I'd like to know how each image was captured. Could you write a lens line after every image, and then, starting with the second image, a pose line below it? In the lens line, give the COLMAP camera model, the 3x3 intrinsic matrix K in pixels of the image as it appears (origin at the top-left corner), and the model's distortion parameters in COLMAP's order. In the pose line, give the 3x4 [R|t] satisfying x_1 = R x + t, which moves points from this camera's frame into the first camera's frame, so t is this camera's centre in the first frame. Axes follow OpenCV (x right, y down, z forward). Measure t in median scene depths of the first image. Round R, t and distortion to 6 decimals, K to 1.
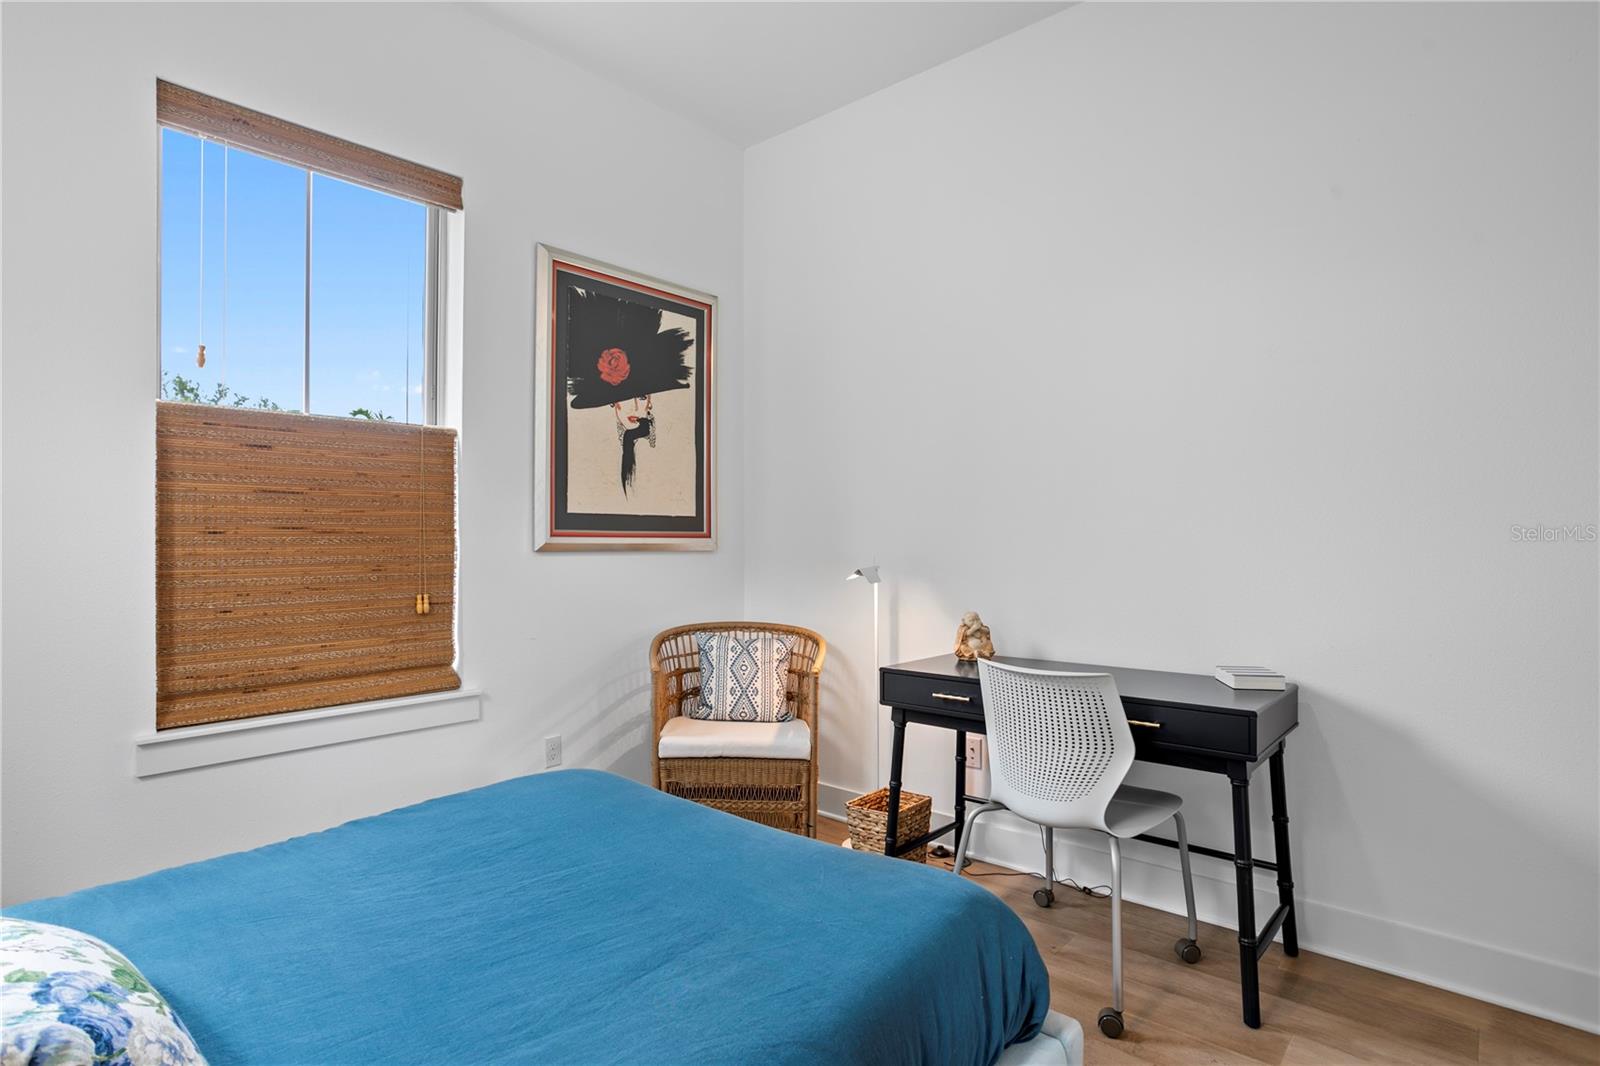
lens RADIAL K [[821.7, 0, 797.4], [0, 821.7, 536.8], [0, 0, 1]] dist [-0.000687, 0.001411]
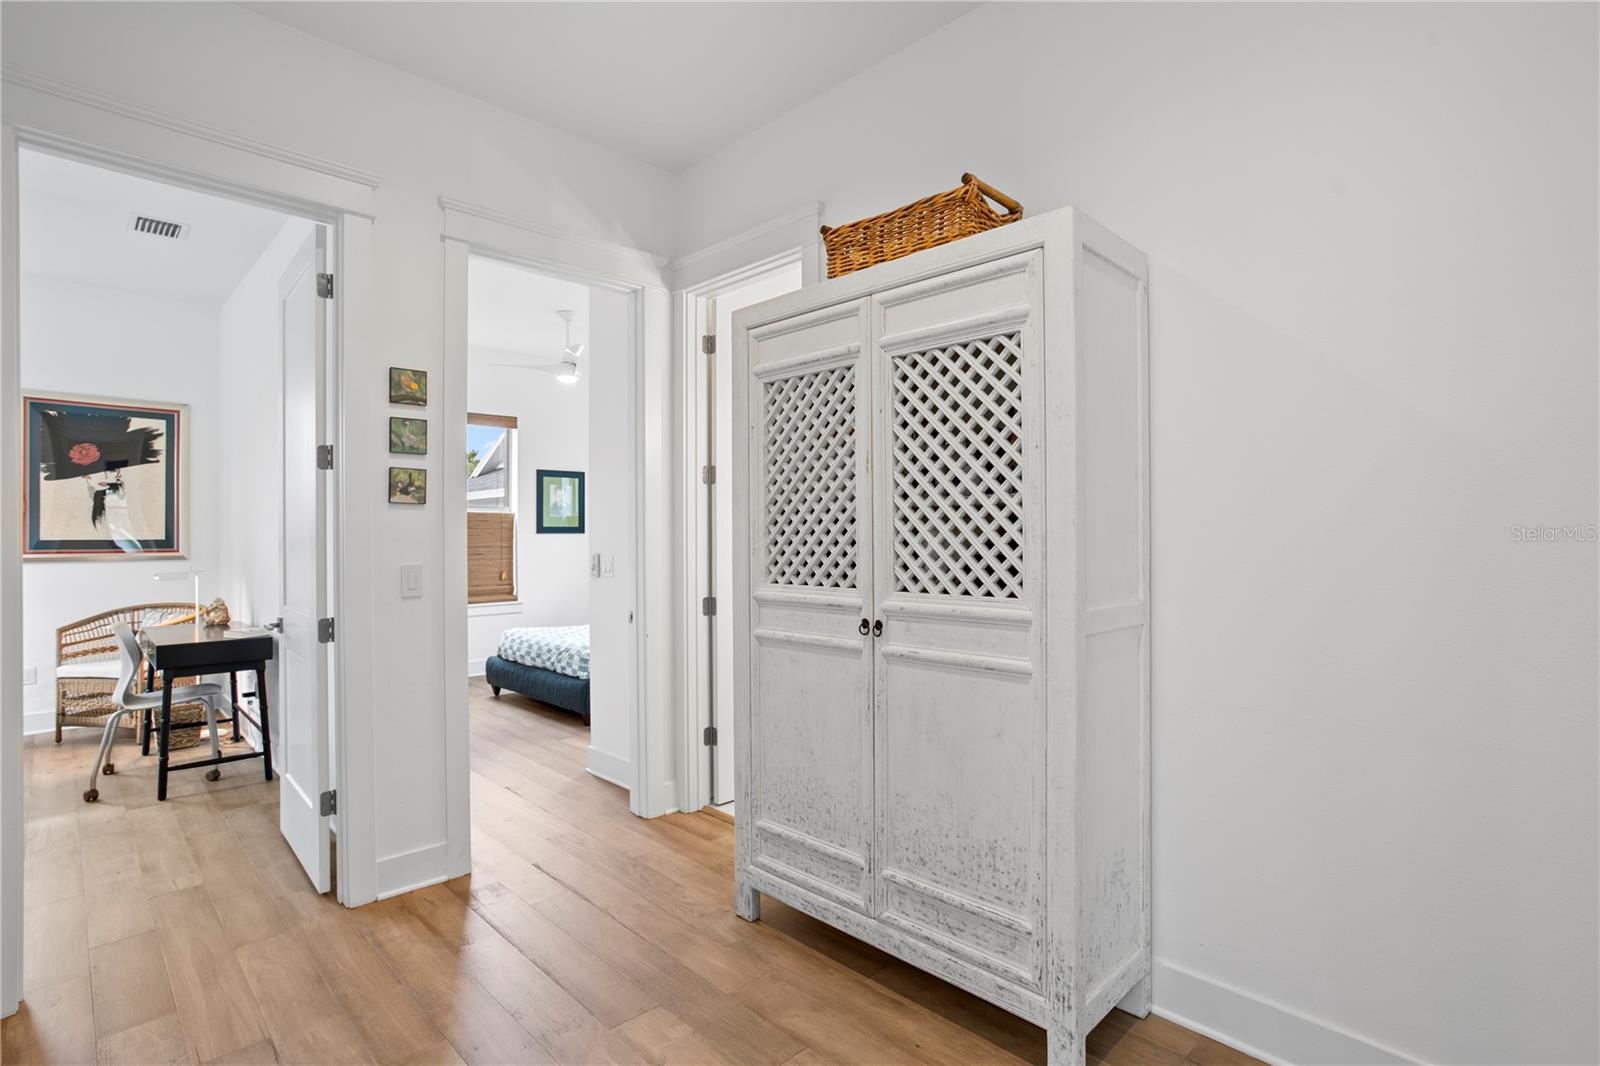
lens RADIAL K [[773.6, 0, 796.5], [0, 773.6, 531.6], [0, 0, 1]] dist [0.001519, 0.001356]
pose [[0.996402, 0.002356, -0.084717, 1.405016], [-0.002573, 0.999994, -0.002453, -0.046028], [0.084710, 0.002663, 0.996402, -0.487258]]
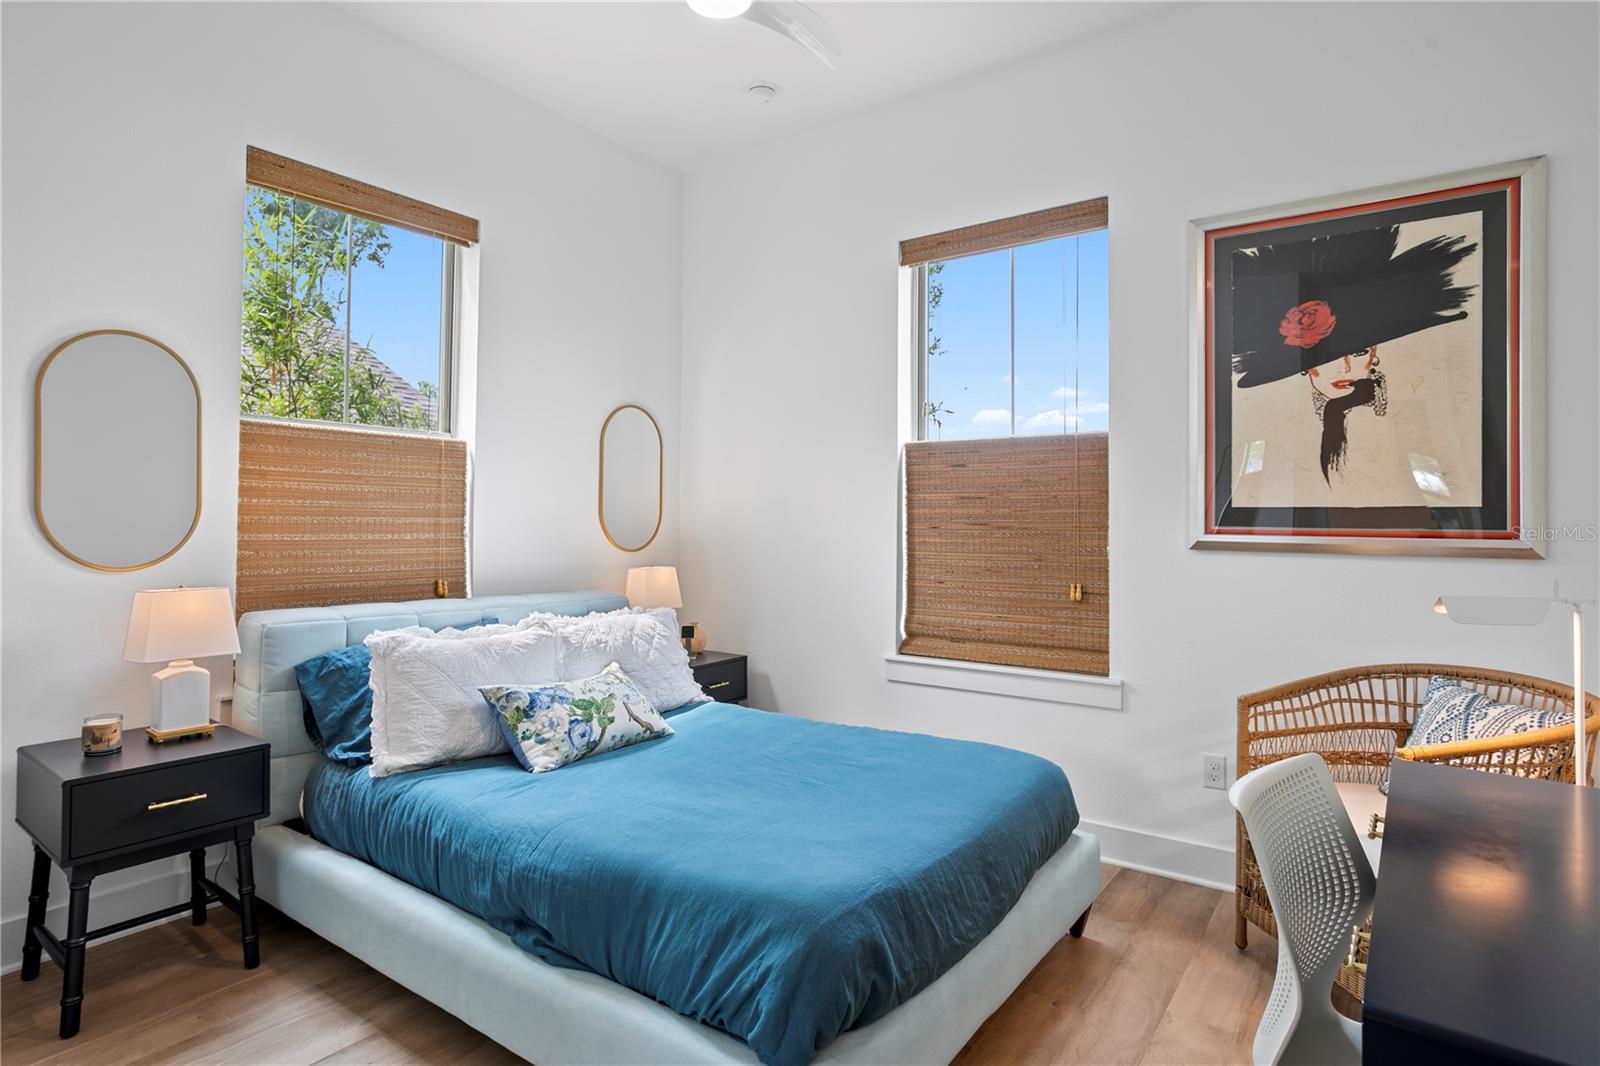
lens RADIAL K [[876.1, 0, 771.6], [0, 876.1, 507.9], [0, 0, 1]] dist [0.024071, 0.004408]
pose [[0.108949, -0.014692, -0.993939, 0.587018], [-0.007849, 0.999847, -0.015640, -0.009636], [0.994016, 0.009506, 0.108817, 0.388791]]
